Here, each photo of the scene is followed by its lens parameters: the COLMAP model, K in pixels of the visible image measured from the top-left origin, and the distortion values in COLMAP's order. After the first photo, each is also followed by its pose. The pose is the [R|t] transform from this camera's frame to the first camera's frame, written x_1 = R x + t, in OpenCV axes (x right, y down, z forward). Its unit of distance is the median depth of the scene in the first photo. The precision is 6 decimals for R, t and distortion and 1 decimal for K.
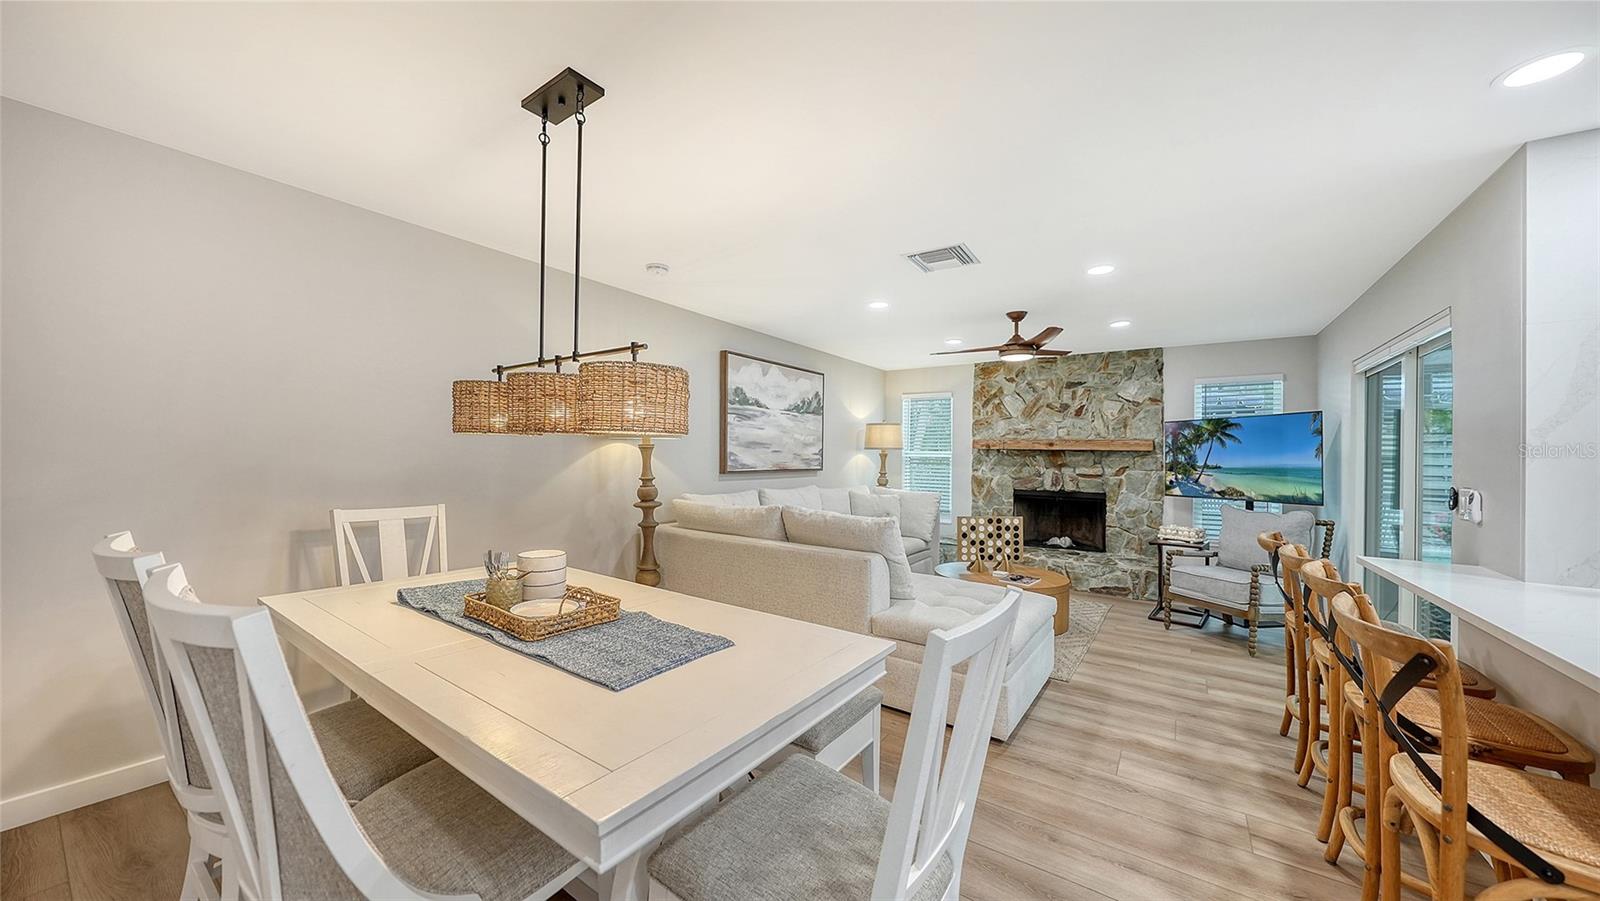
lens RADIAL K [[560.8, 0, 771.1], [0, 560.8, 446.4], [0, 0, 1]] dist [-0.005877, 0.000508]
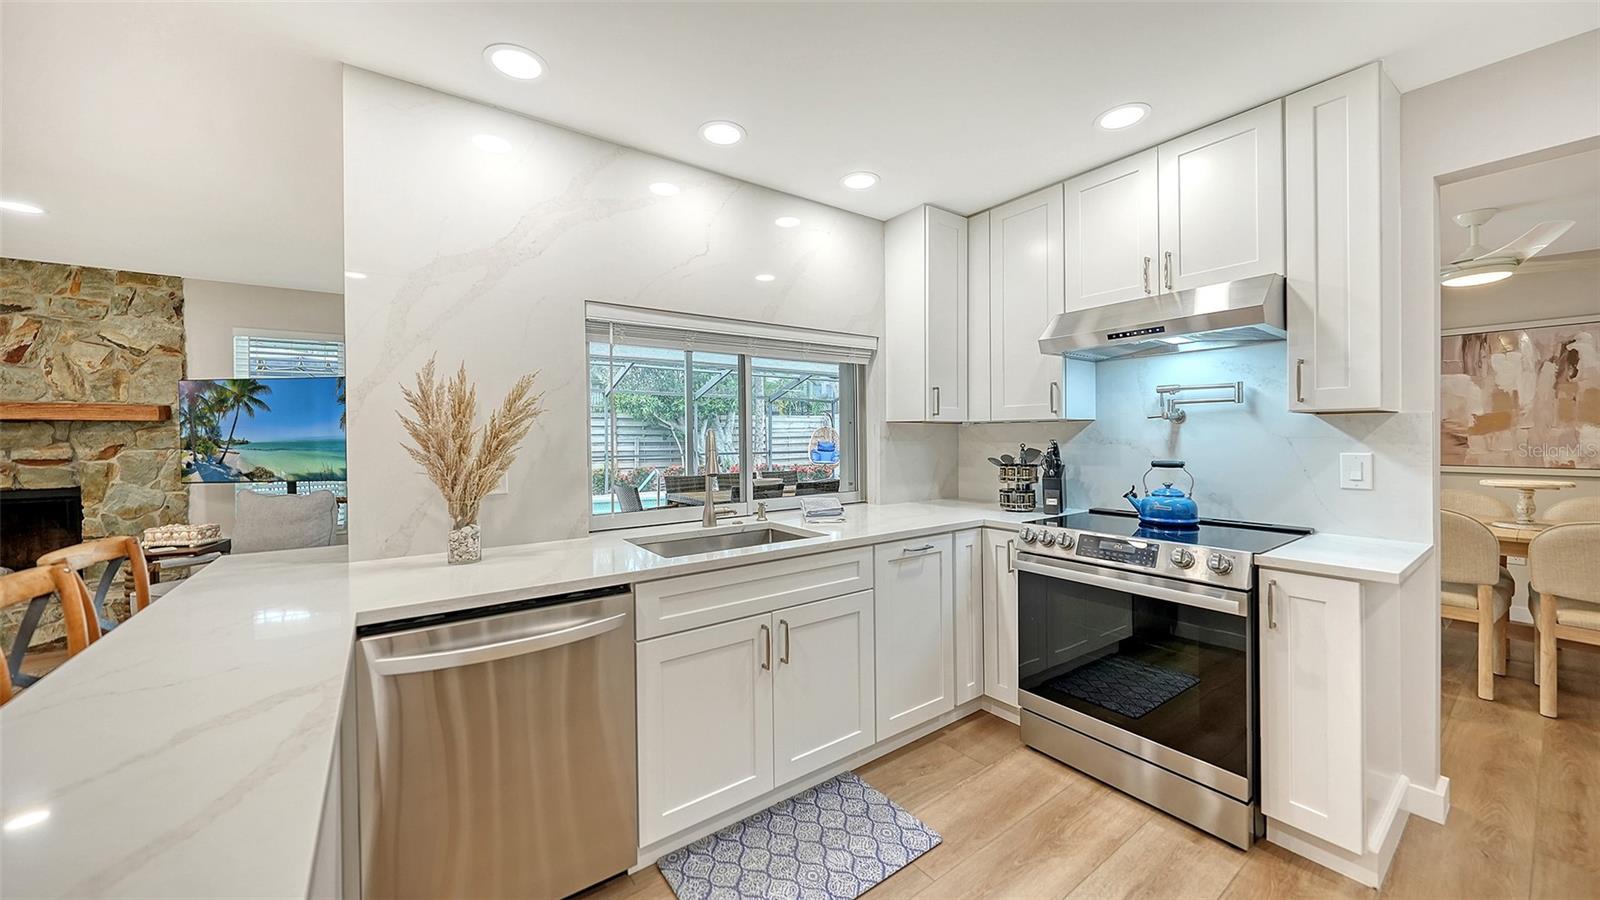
lens RADIAL K [[569.1, 0, 803.9], [0, 569.1, 437.6], [0, 0, 1]] dist [-0.004742, 0.000047]
pose [[0.314479, -0.022729, 0.948992, 0.309116], [-0.004504, 0.999666, 0.025435, 0.008072], [-0.949254, -0.012273, 0.314272, 0.014742]]
